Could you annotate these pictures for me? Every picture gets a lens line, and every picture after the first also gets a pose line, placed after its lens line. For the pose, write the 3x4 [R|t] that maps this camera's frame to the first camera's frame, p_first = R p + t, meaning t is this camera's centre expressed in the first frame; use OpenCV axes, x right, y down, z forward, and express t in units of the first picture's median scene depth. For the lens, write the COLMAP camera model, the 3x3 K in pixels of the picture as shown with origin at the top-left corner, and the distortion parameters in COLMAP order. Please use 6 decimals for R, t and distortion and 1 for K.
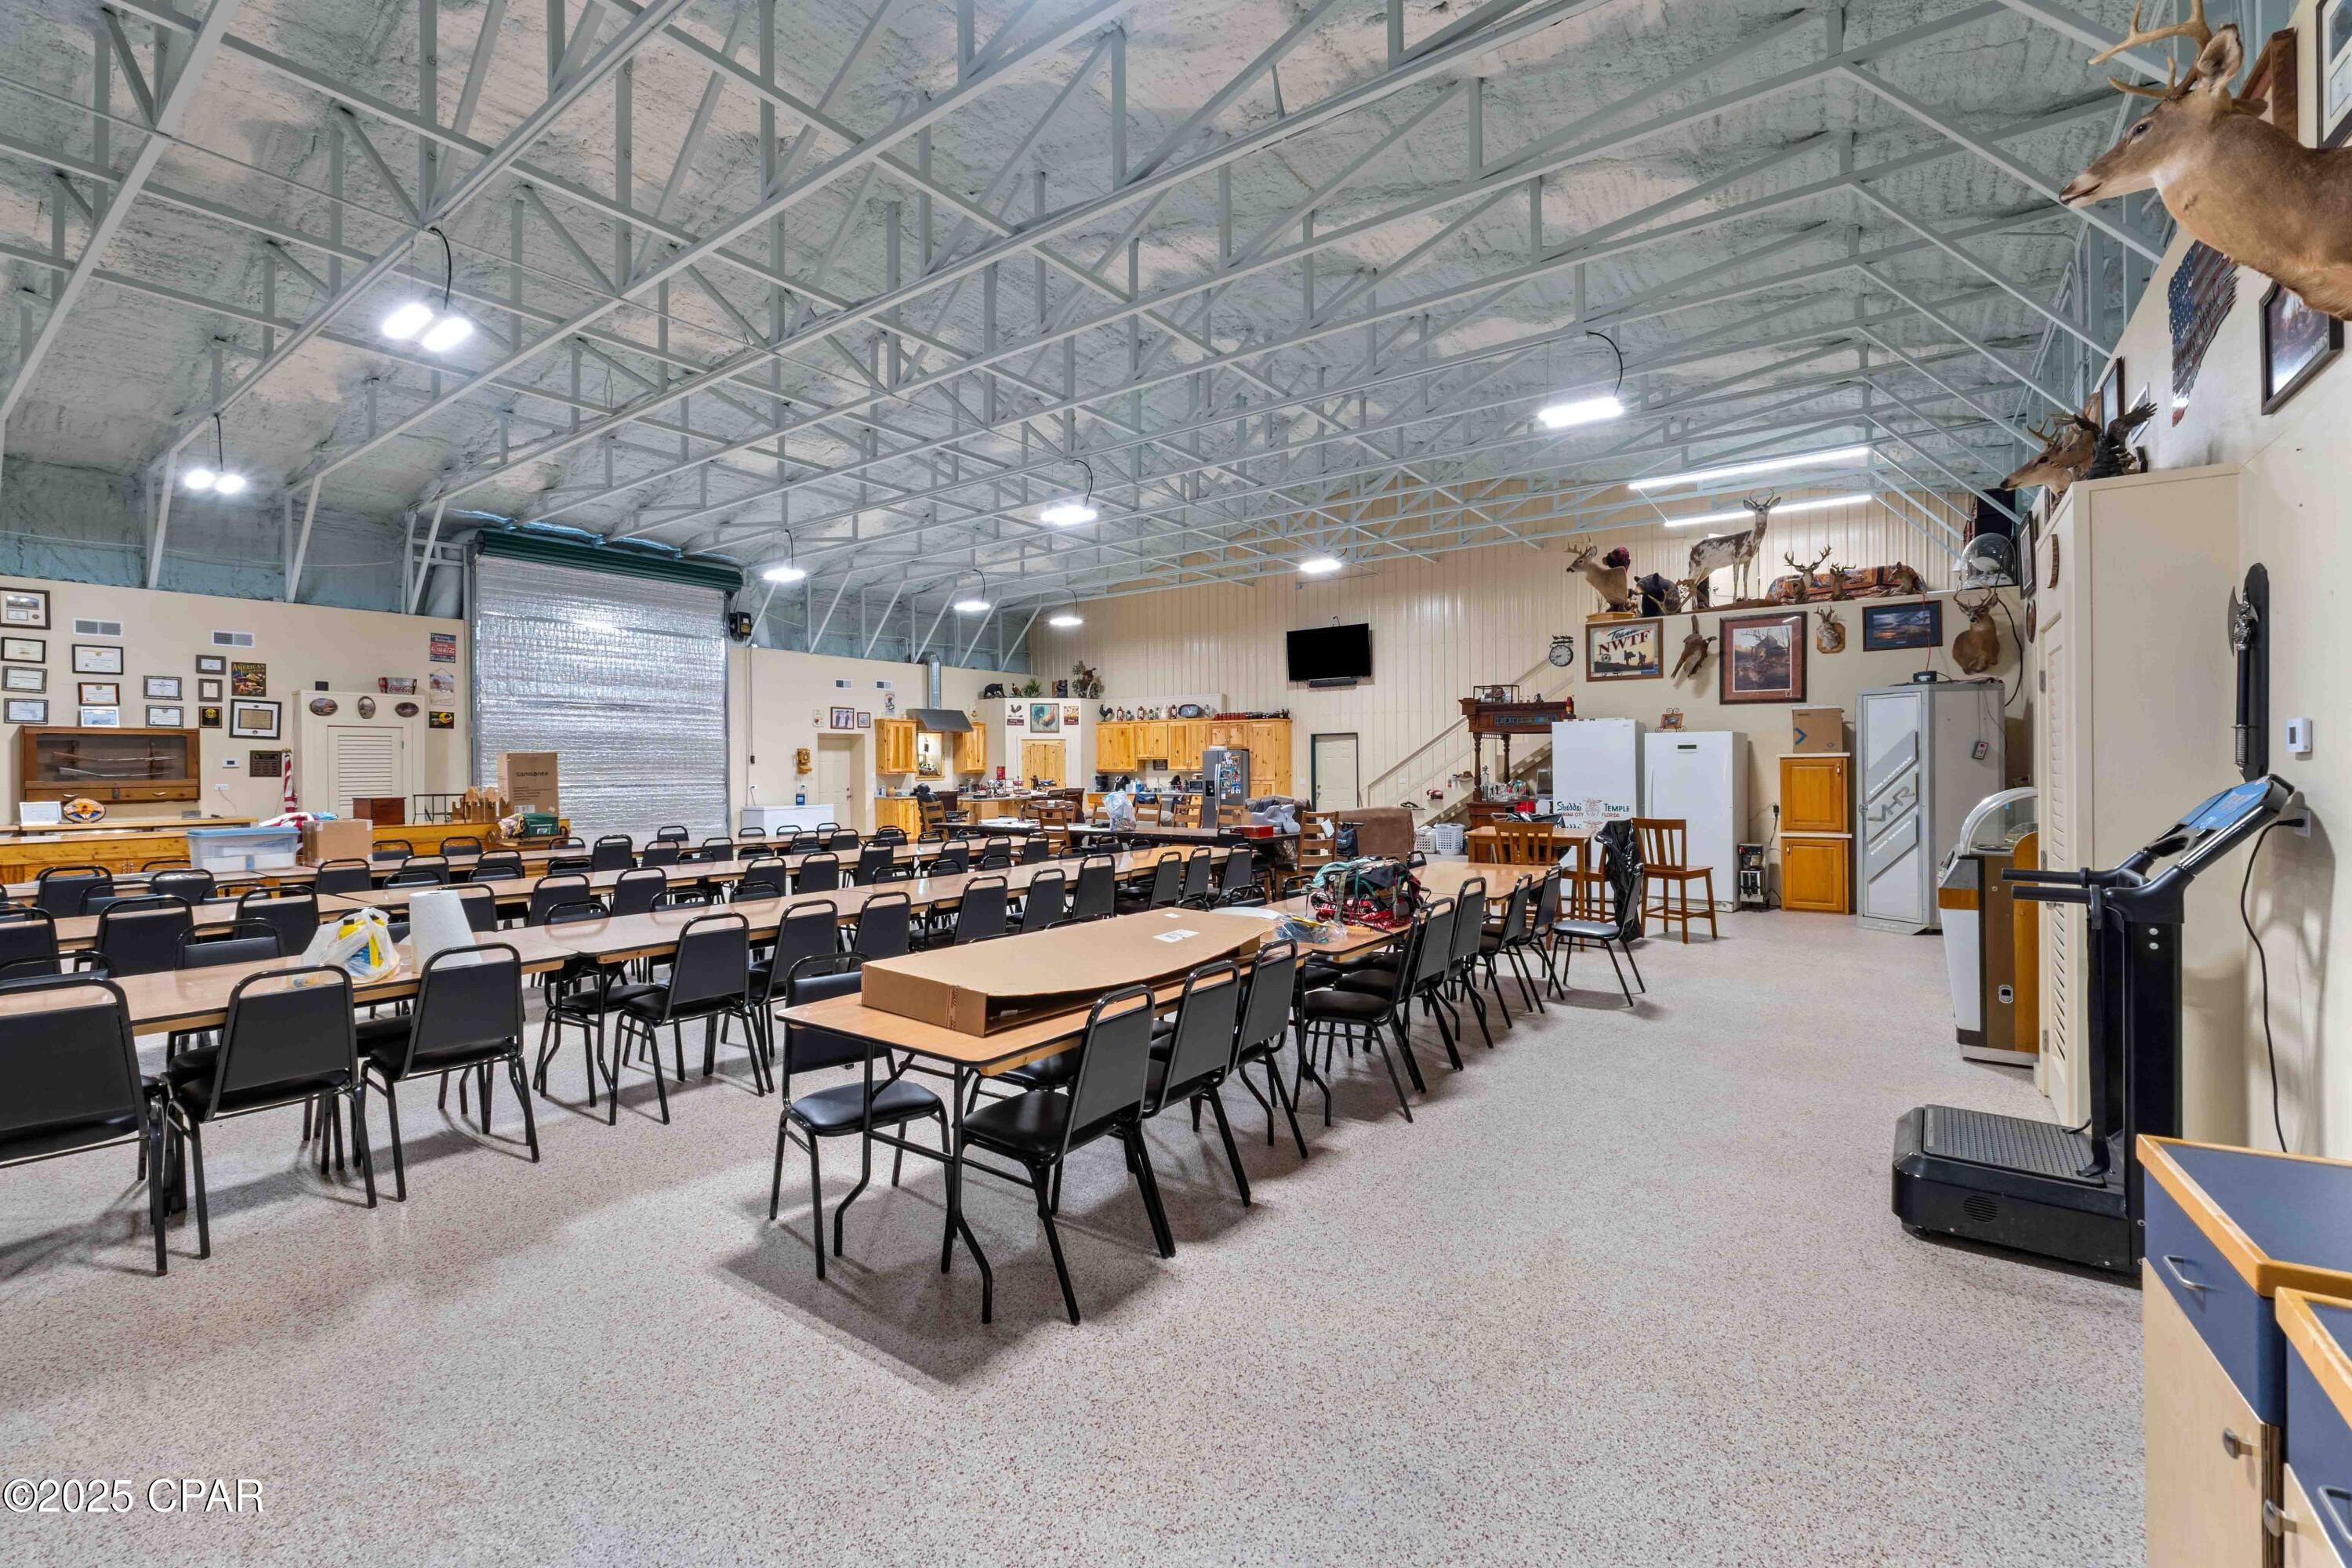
lens RADIAL K [[1008.6, 0, 1177.8], [0, 1008.6, 773.2], [0, 0, 1]] dist [0.000276, -0.000301]
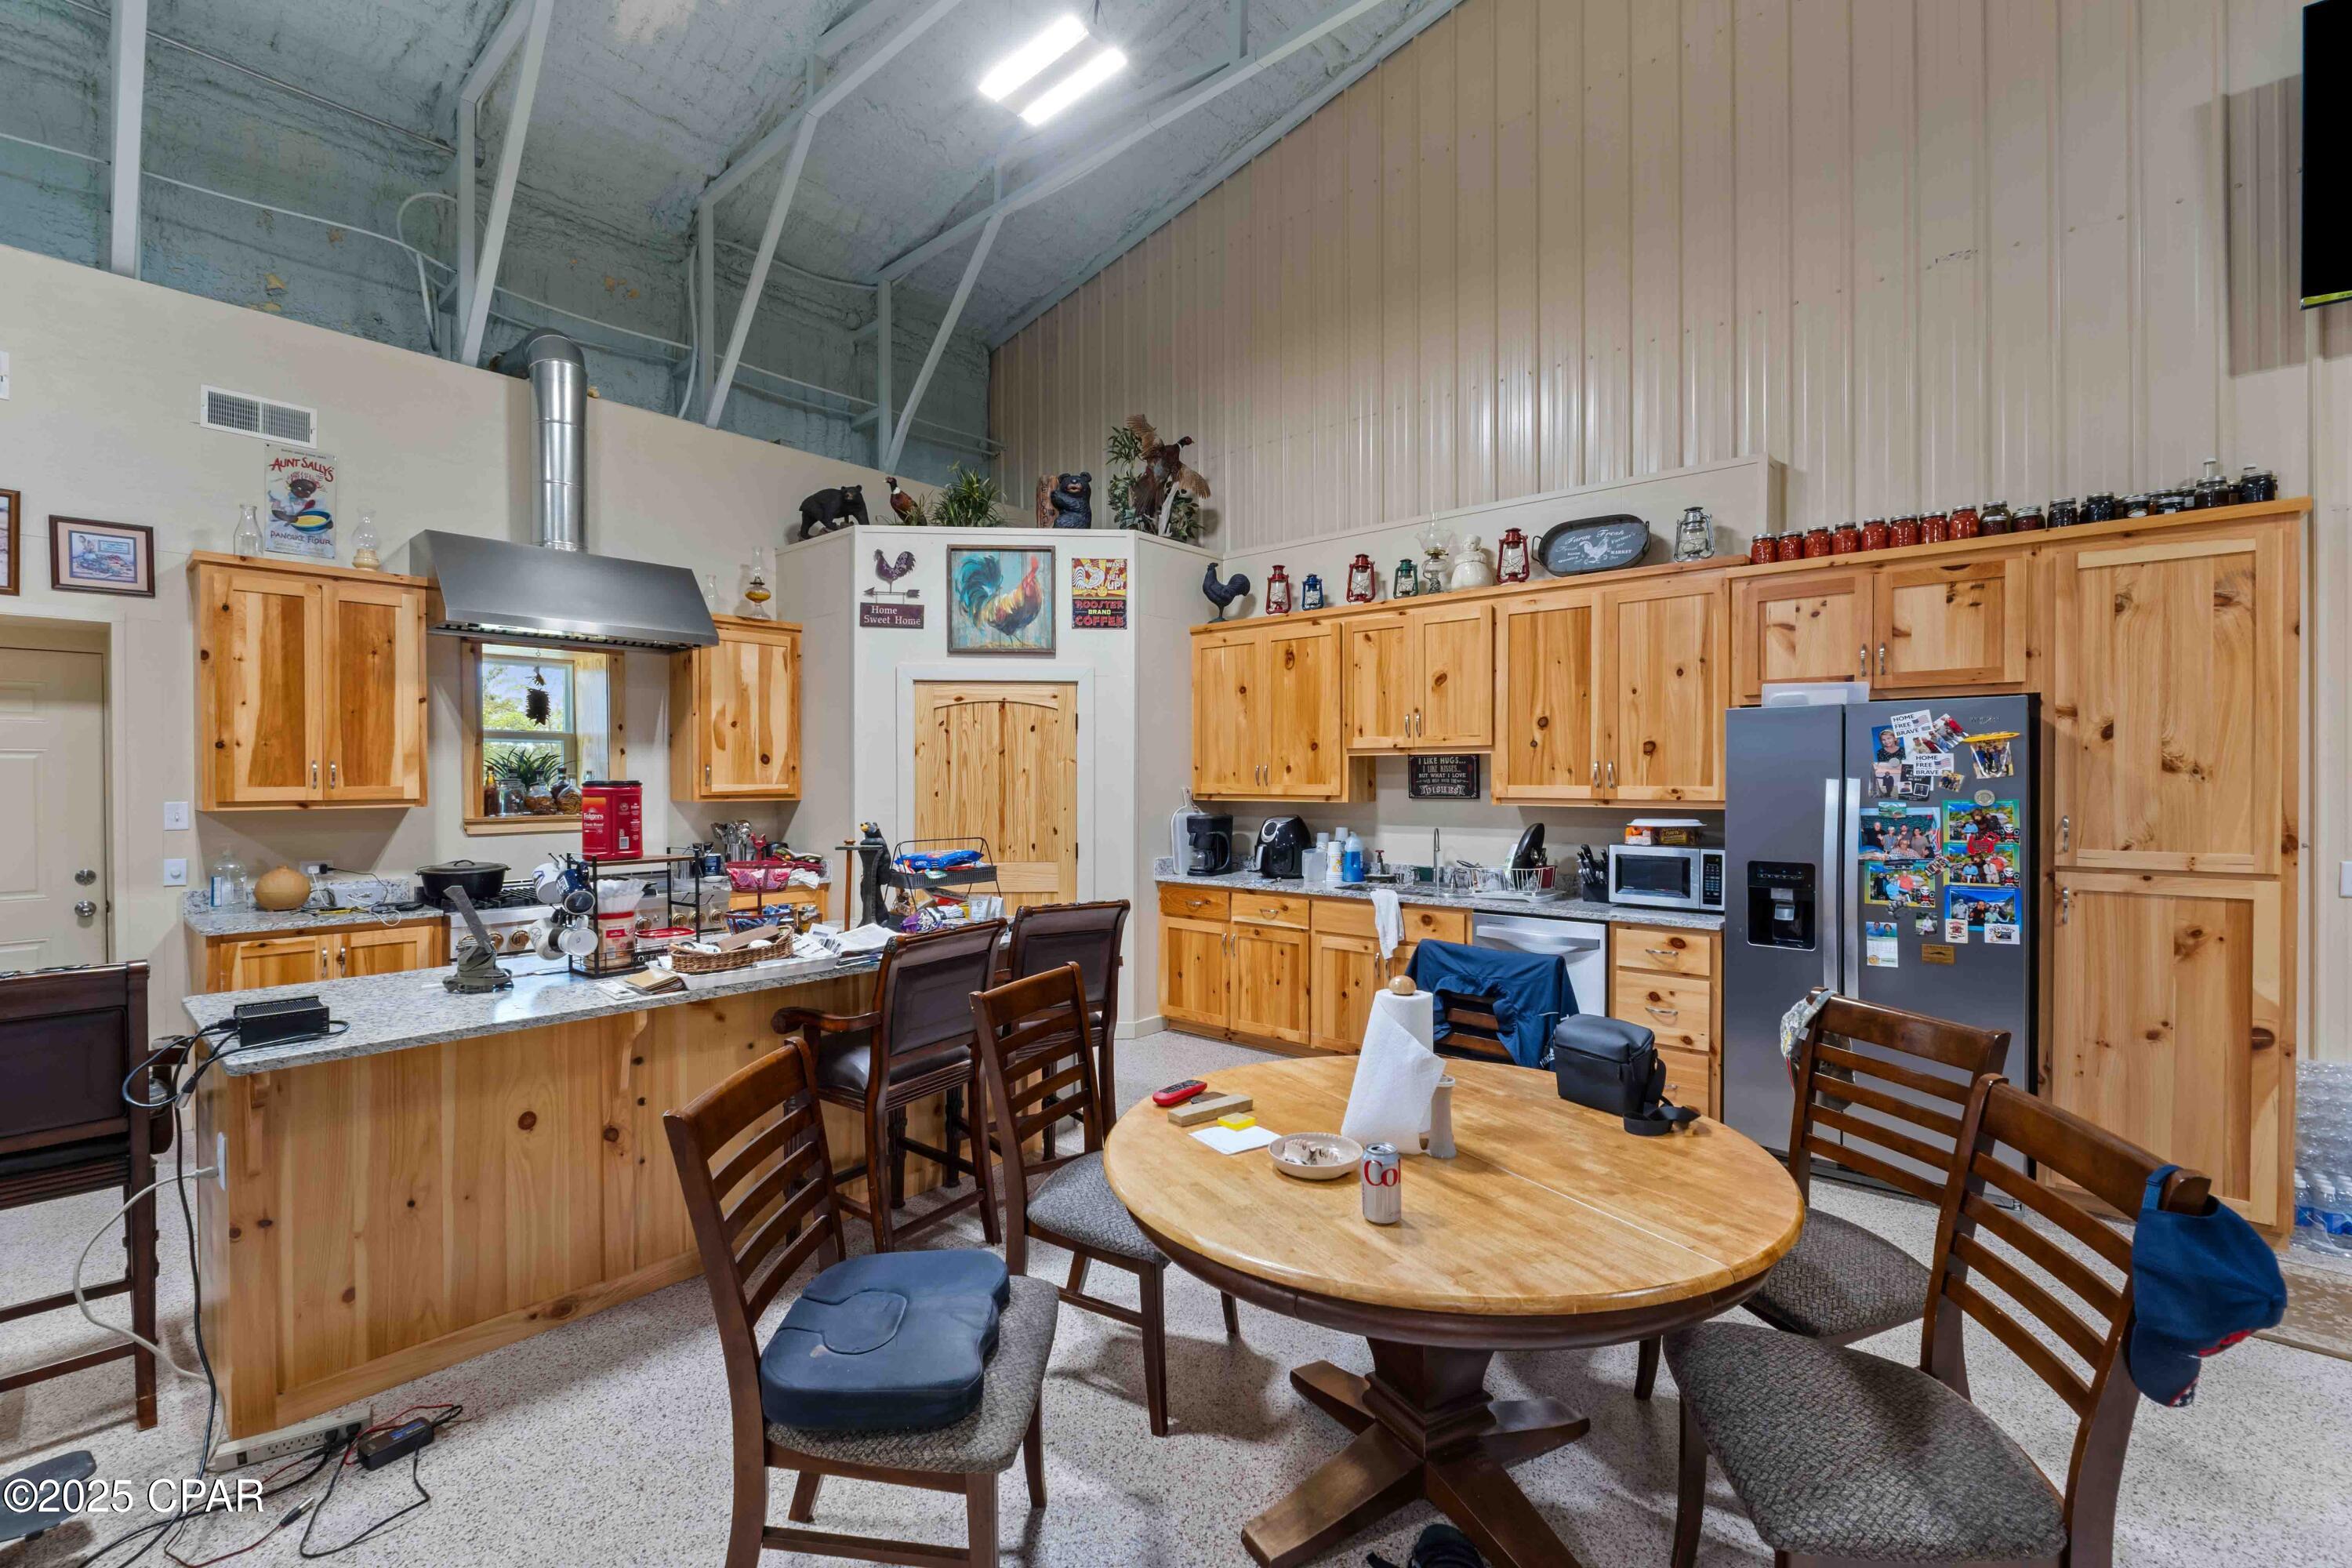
lens RADIAL K [[1008.6, 0, 1177.8], [0, 1008.6, 773.2], [0, 0, 1]] dist [0.000276, -0.000301]
pose [[0.996093, 0.004886, -0.088177, -0.062160], [-0.006014, 0.999903, -0.012529, -0.005851], [0.088107, 0.013011, 0.996026, 0.748347]]
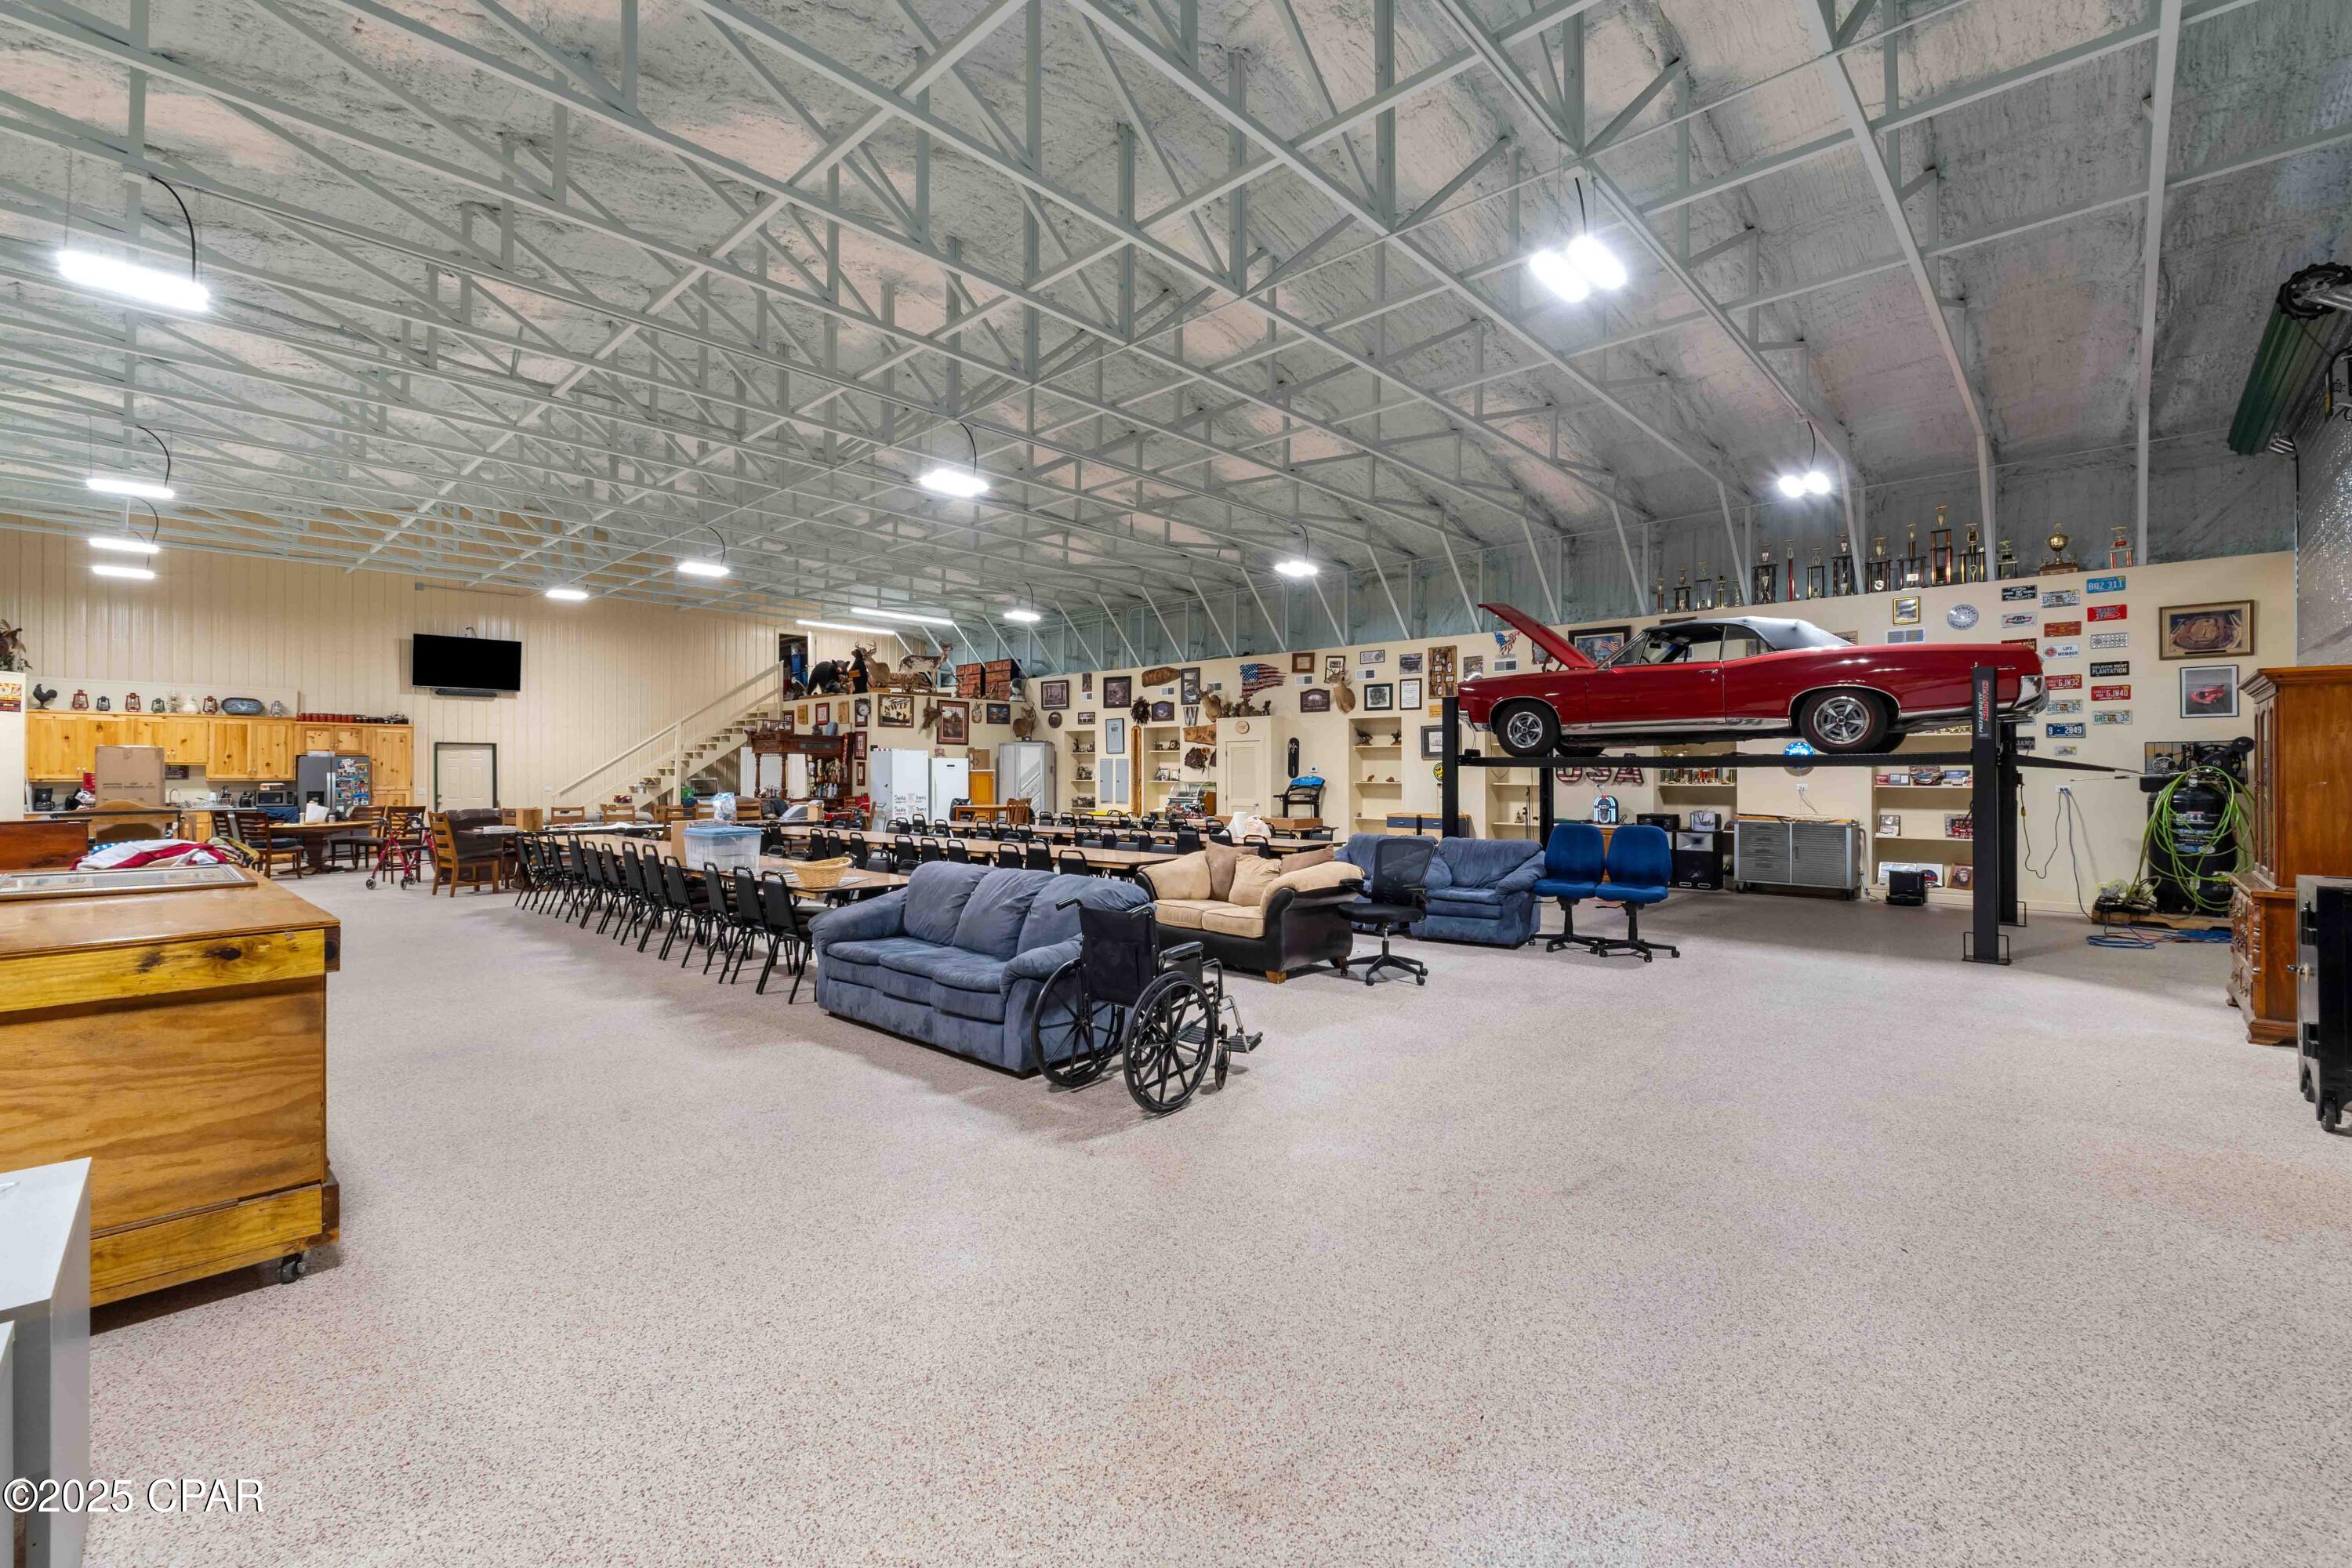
lens RADIAL K [[1008.6, 0, 1177.8], [0, 1008.6, 773.2], [0, 0, 1]] dist [0.000276, -0.000301]
pose [[0.116970, 0.005654, 0.993119, -0.691960], [0.006369, 0.999959, -0.006443, 0.002077], [-0.993115, 0.007079, 0.116929, 0.158032]]
